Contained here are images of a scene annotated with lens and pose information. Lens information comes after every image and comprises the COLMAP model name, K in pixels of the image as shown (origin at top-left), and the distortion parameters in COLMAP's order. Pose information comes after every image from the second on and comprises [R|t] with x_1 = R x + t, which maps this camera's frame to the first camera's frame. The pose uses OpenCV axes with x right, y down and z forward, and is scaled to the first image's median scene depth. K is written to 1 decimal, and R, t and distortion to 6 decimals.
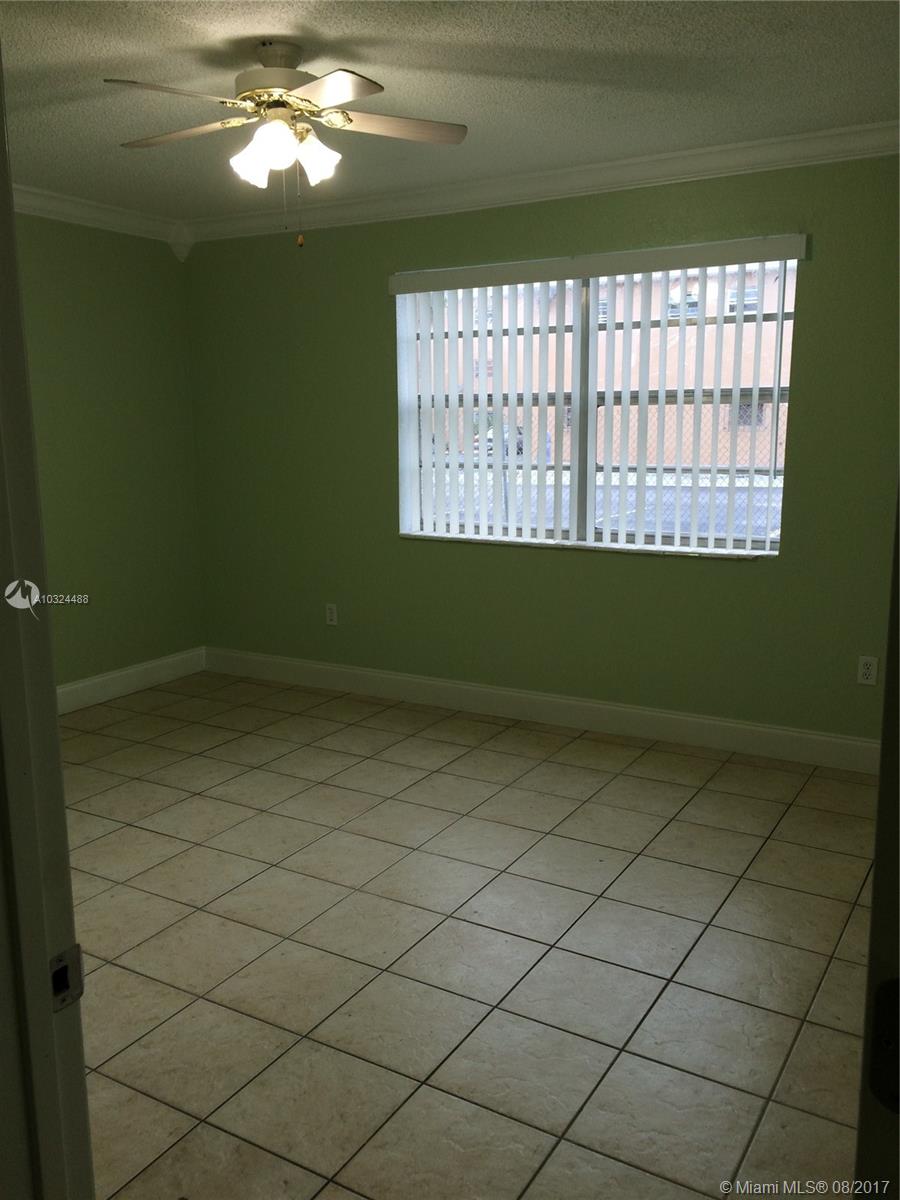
lens RADIAL K [[1022.5, 0, 450.0], [0, 1022.5, 600.0], [0, 0, 1]] dist [0.096969, -0.132173]
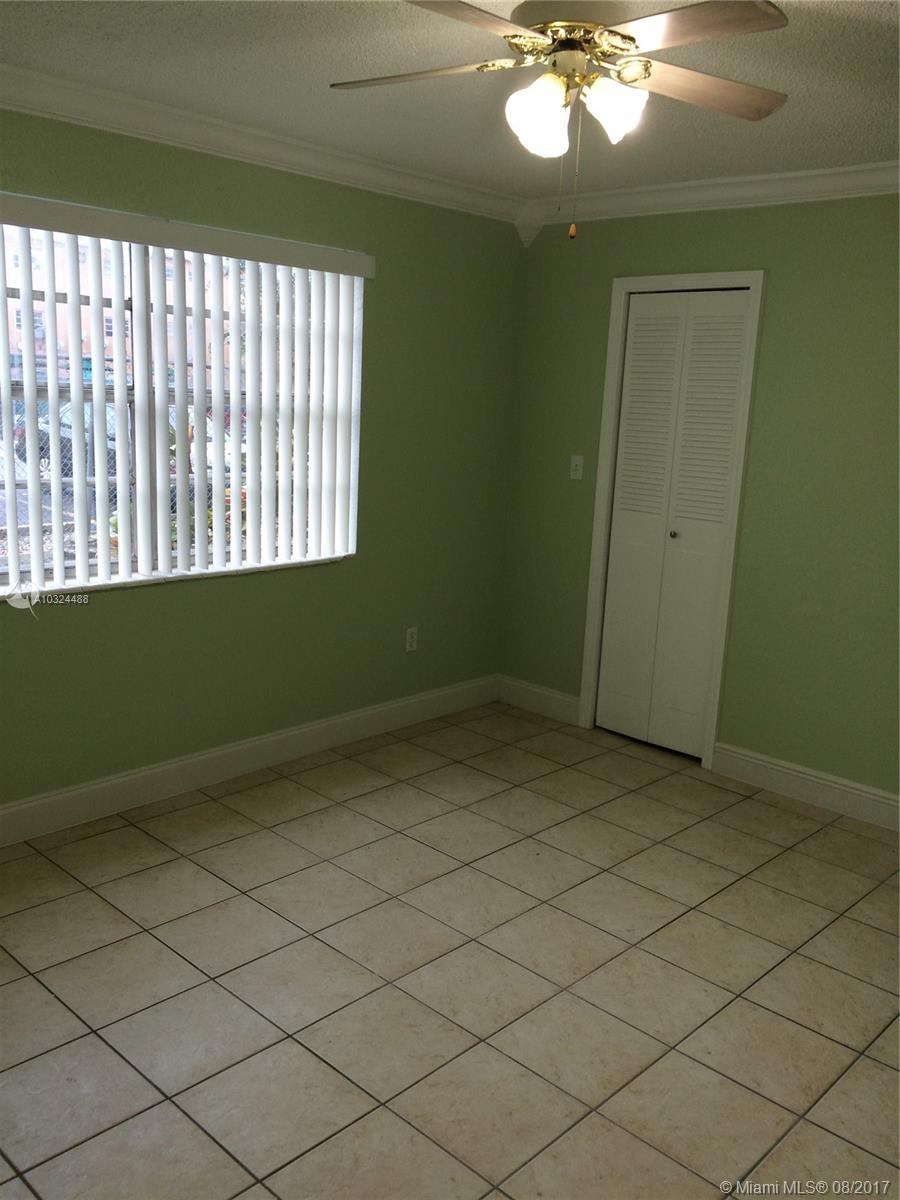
lens RADIAL K [[1022.5, 0, 450.0], [0, 1022.5, 600.0], [0, 0, 1]] dist [0.096969, -0.132173]
pose [[0.210137, -0.175116, 0.961861, -0.705412], [0.129807, 0.980115, 0.150081, -0.146372], [-0.969016, 0.093319, 0.228690, 0.678259]]
